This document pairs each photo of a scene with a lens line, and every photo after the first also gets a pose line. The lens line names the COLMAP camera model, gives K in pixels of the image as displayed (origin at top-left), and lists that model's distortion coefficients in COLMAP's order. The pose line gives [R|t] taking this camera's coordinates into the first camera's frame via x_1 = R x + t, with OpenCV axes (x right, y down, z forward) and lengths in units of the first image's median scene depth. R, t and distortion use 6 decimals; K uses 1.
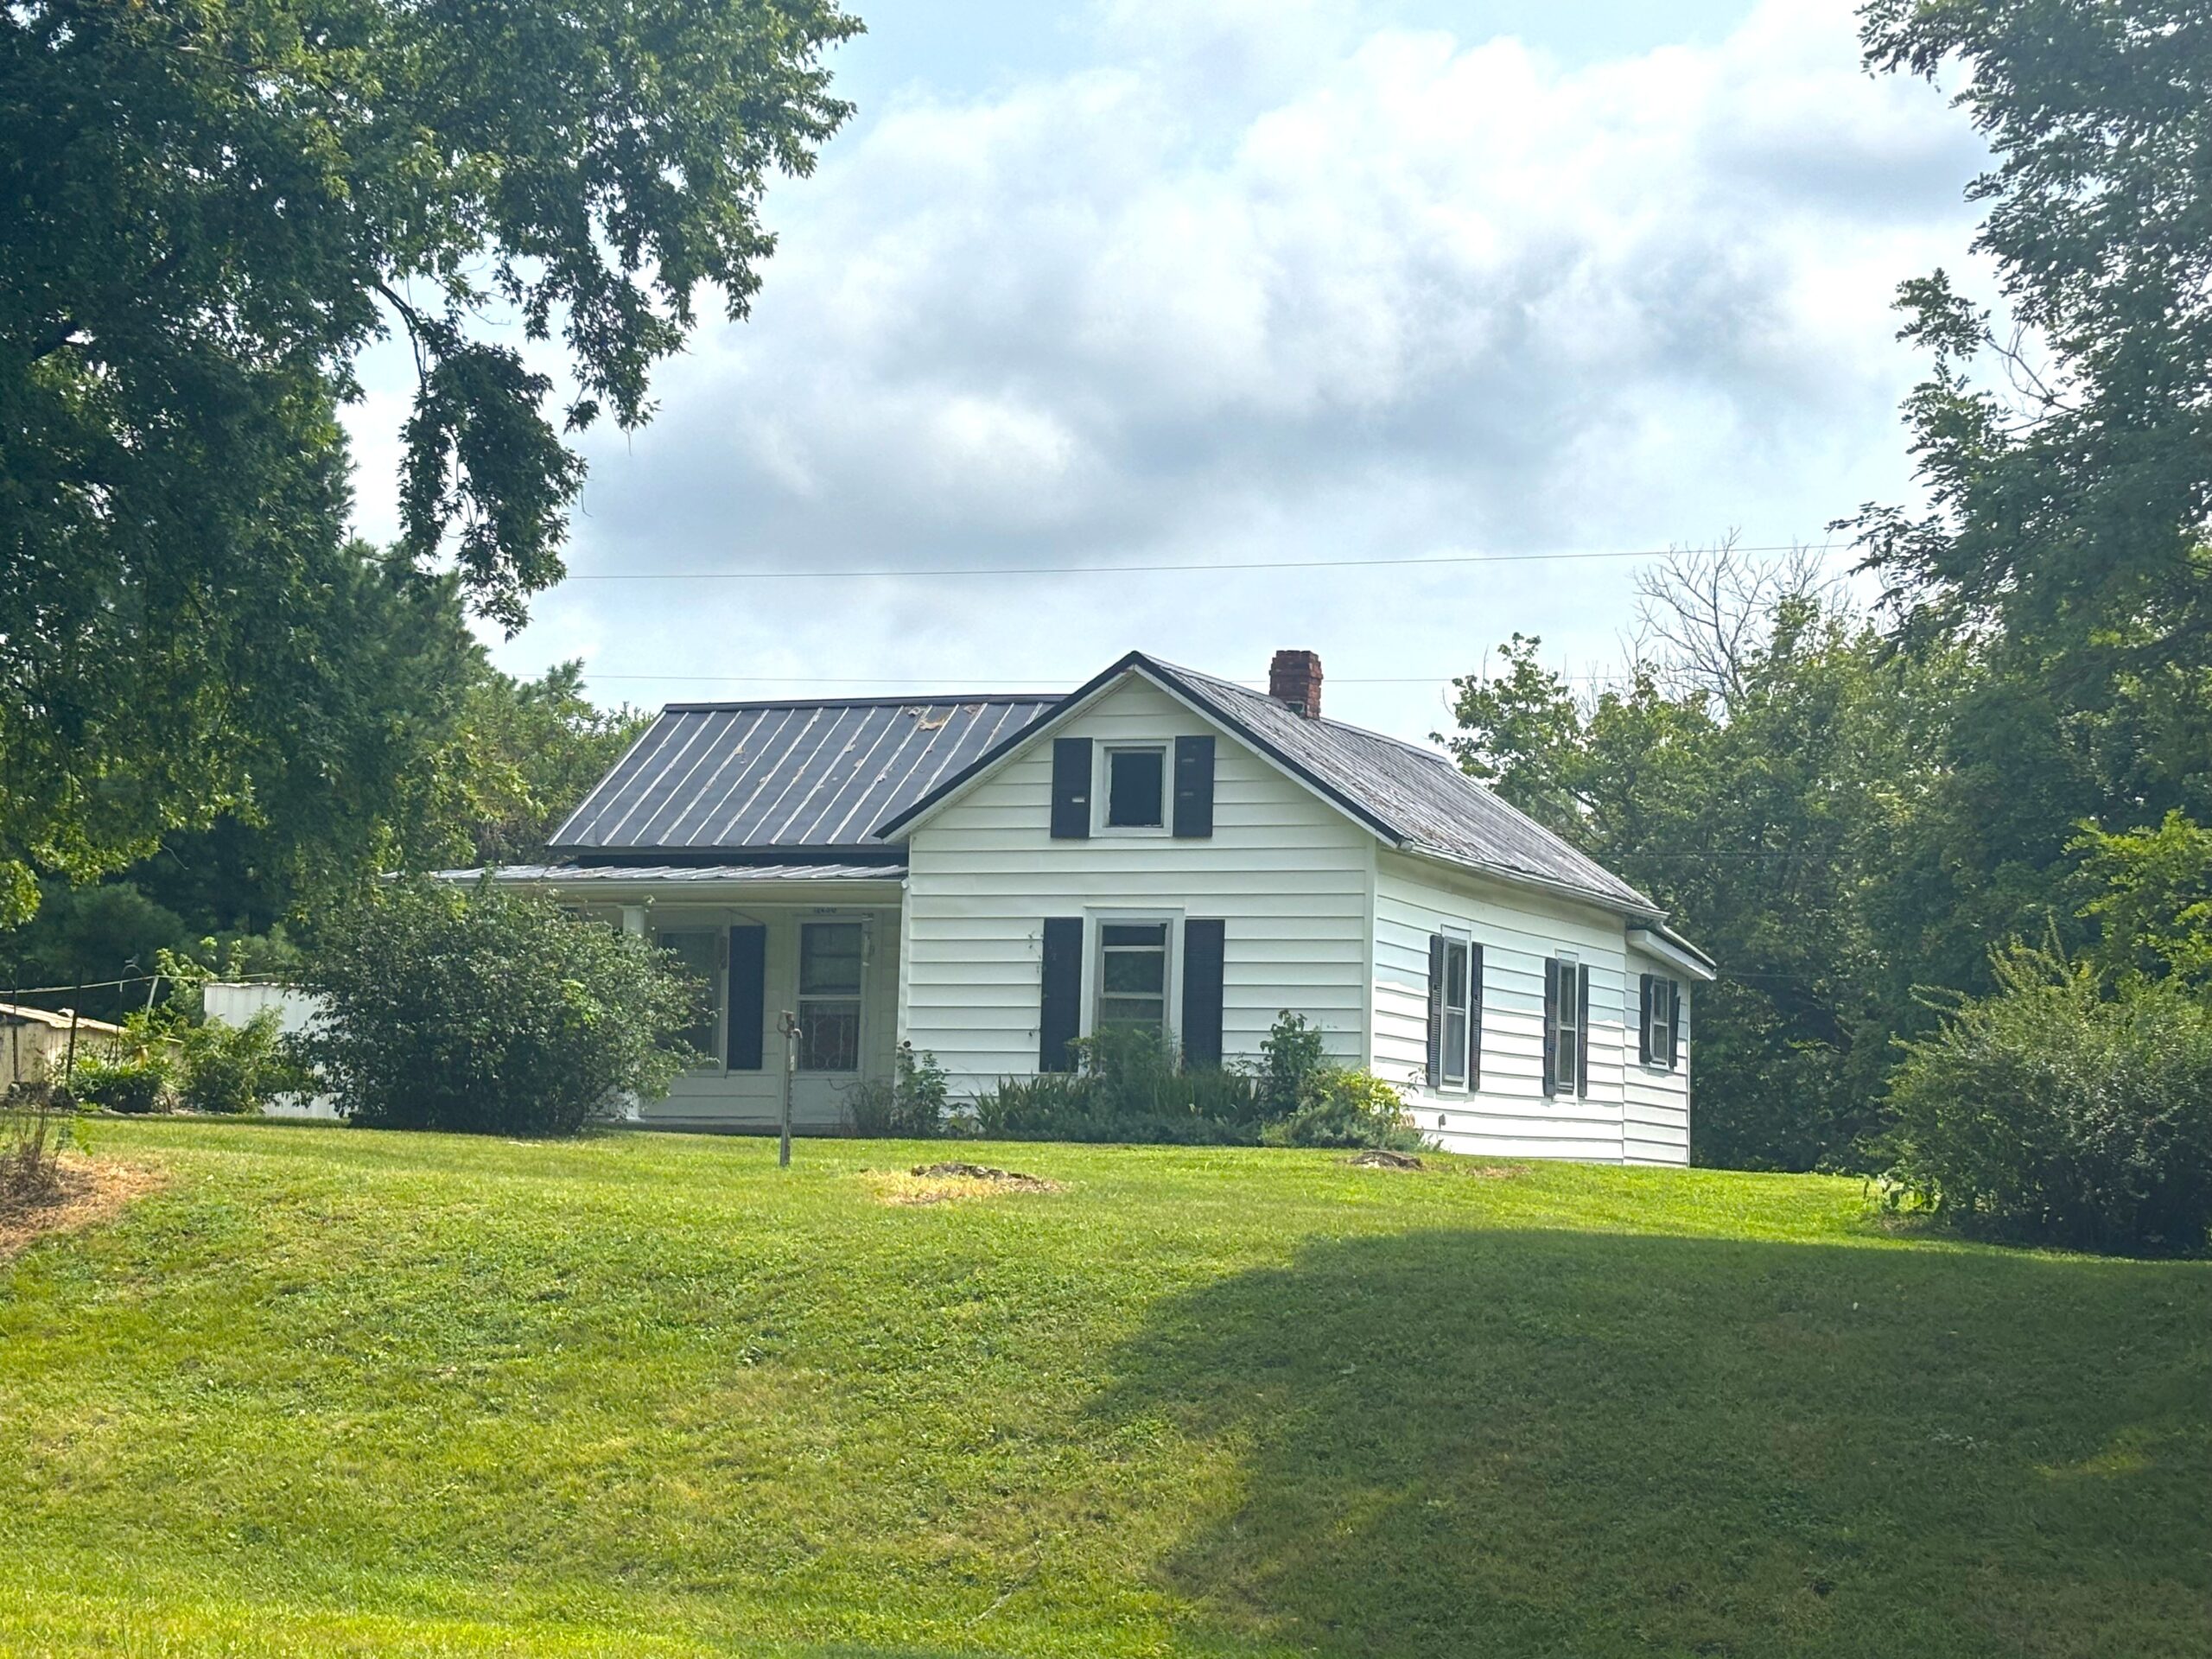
lens RADIAL K [[4155.6, 0, 1108.0], [0, 4155.6, 831.2], [0, 0, 1]] dist [0.195780, 0.000000]
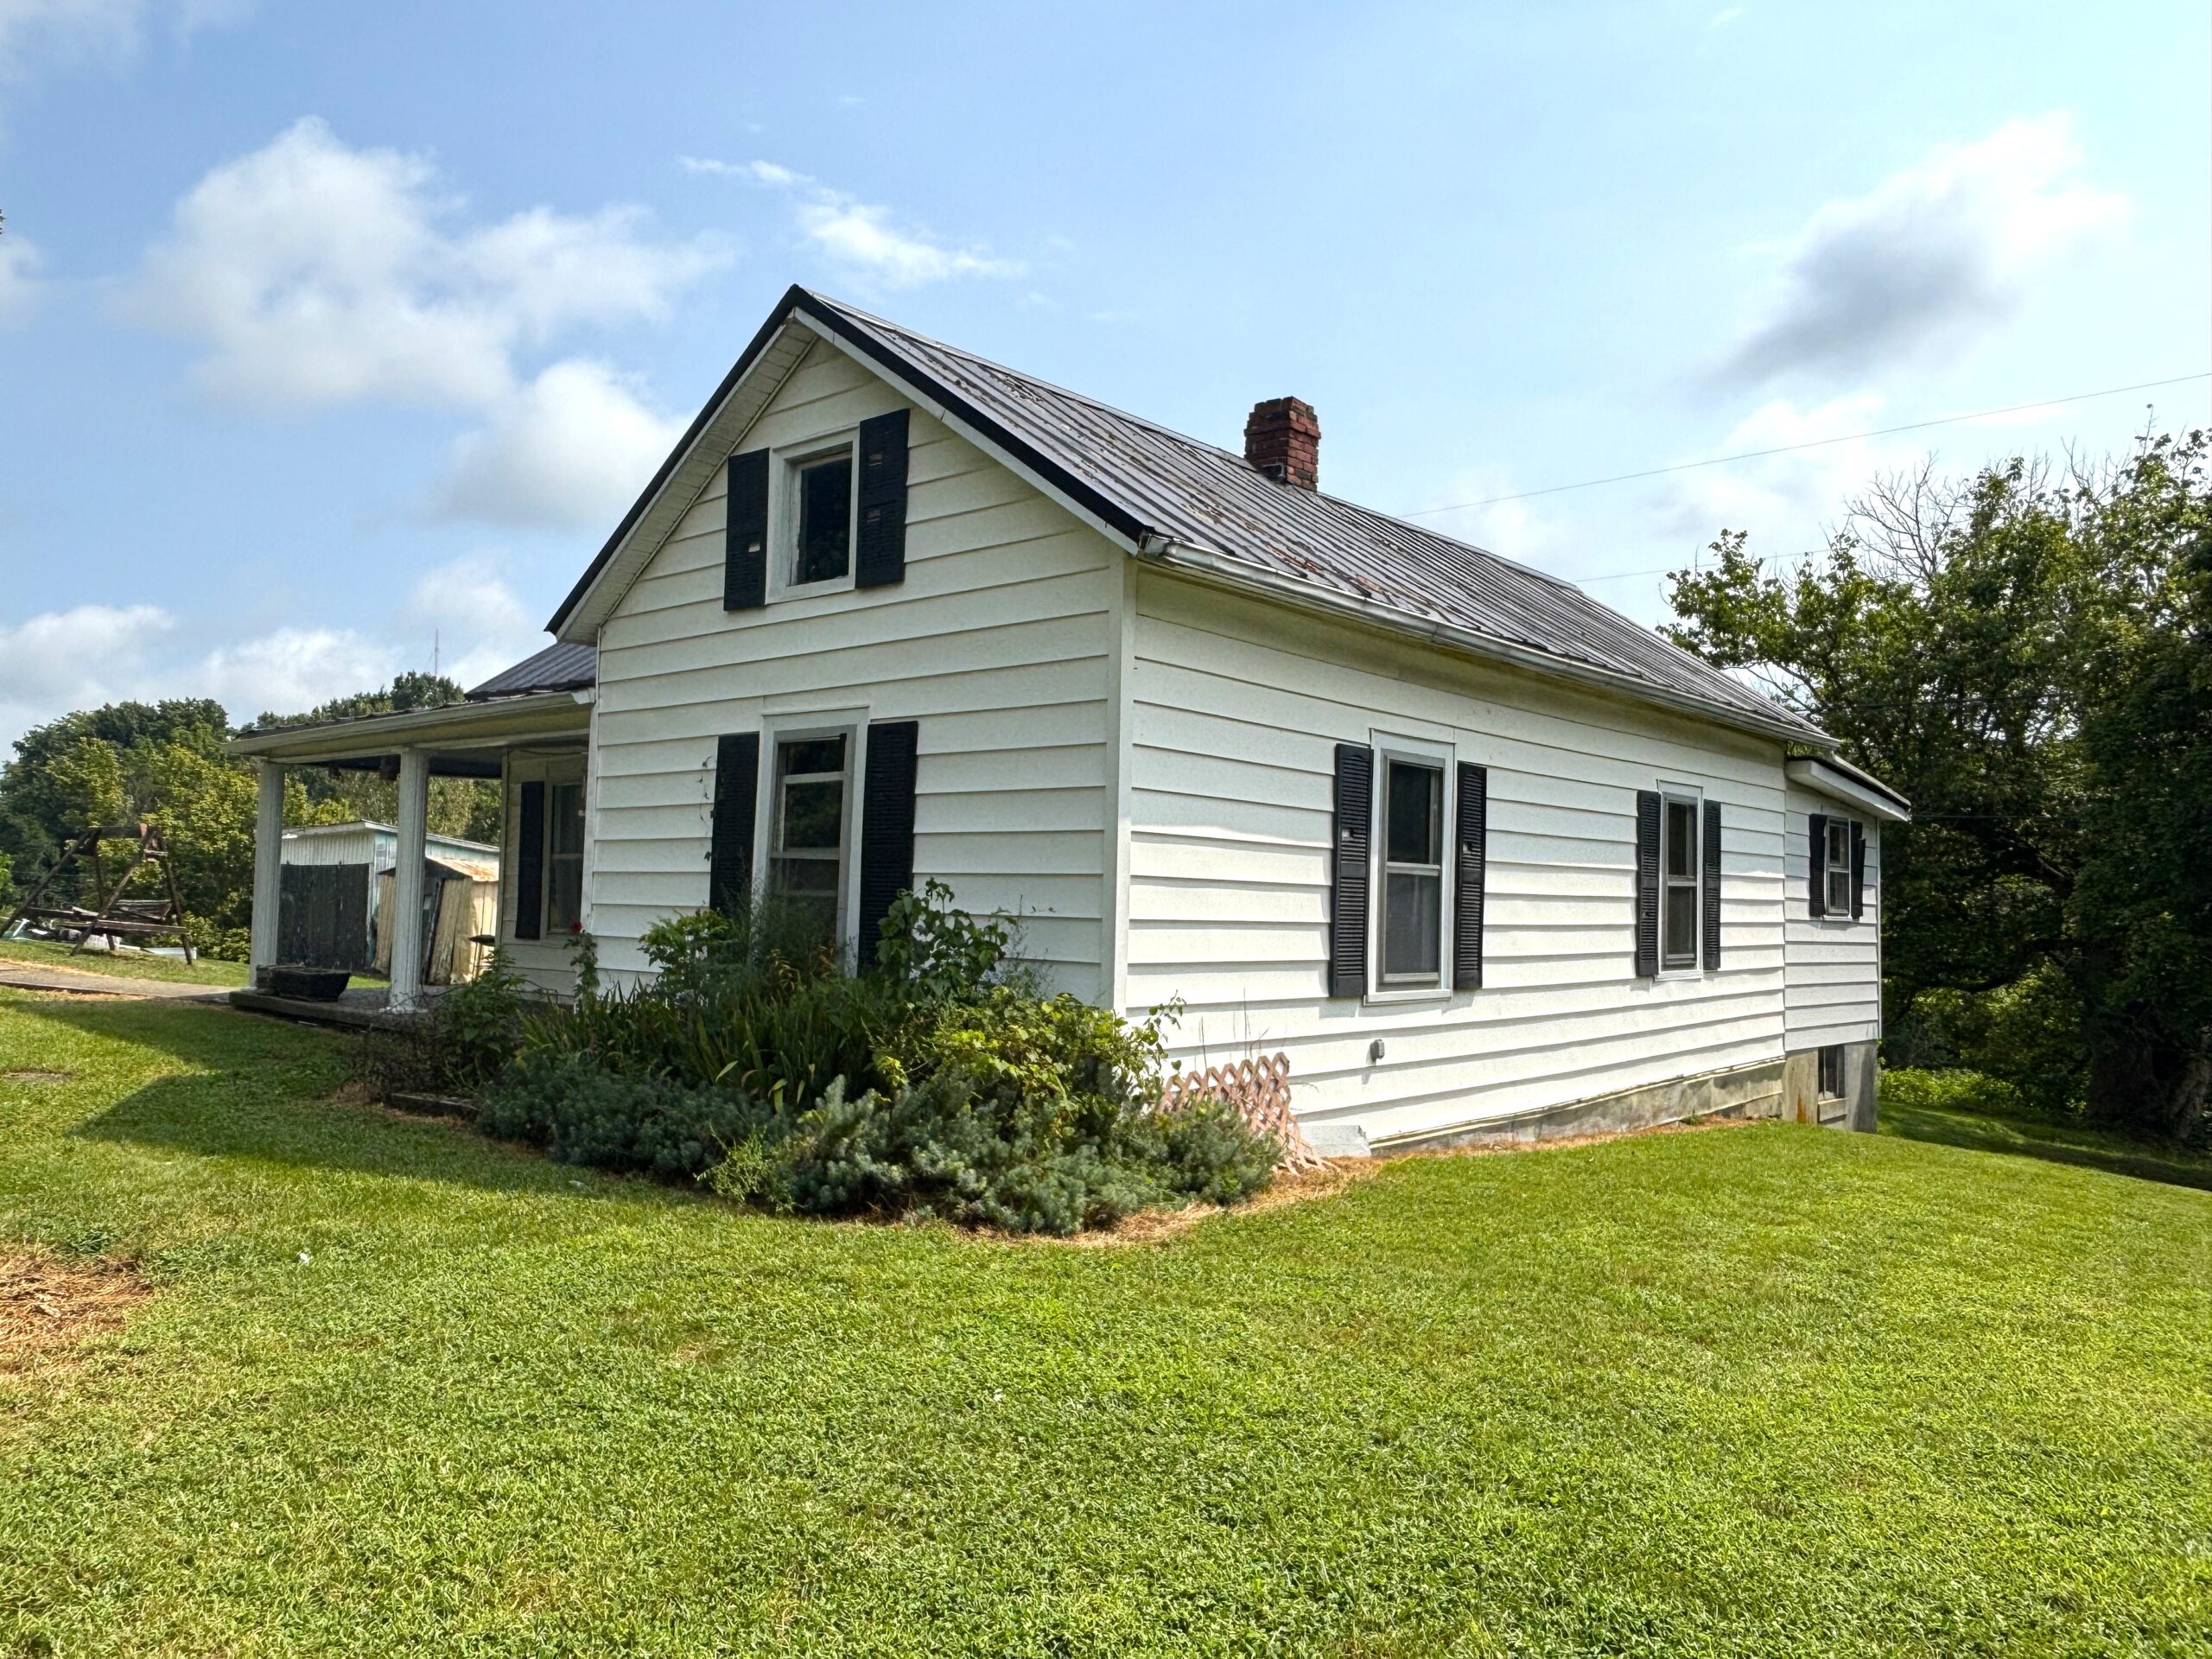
lens RADIAL K [[1518.4, 0, 1096.9], [0, 1518.4, 812.7], [0, 0, 1]] dist [0.001634, -0.010225]
pose [[0.934162, -0.020487, -0.356262, 0.111662], [0.027239, 0.999532, 0.013944, 0.028009], [0.355809, -0.022730, 0.934282, 0.716310]]
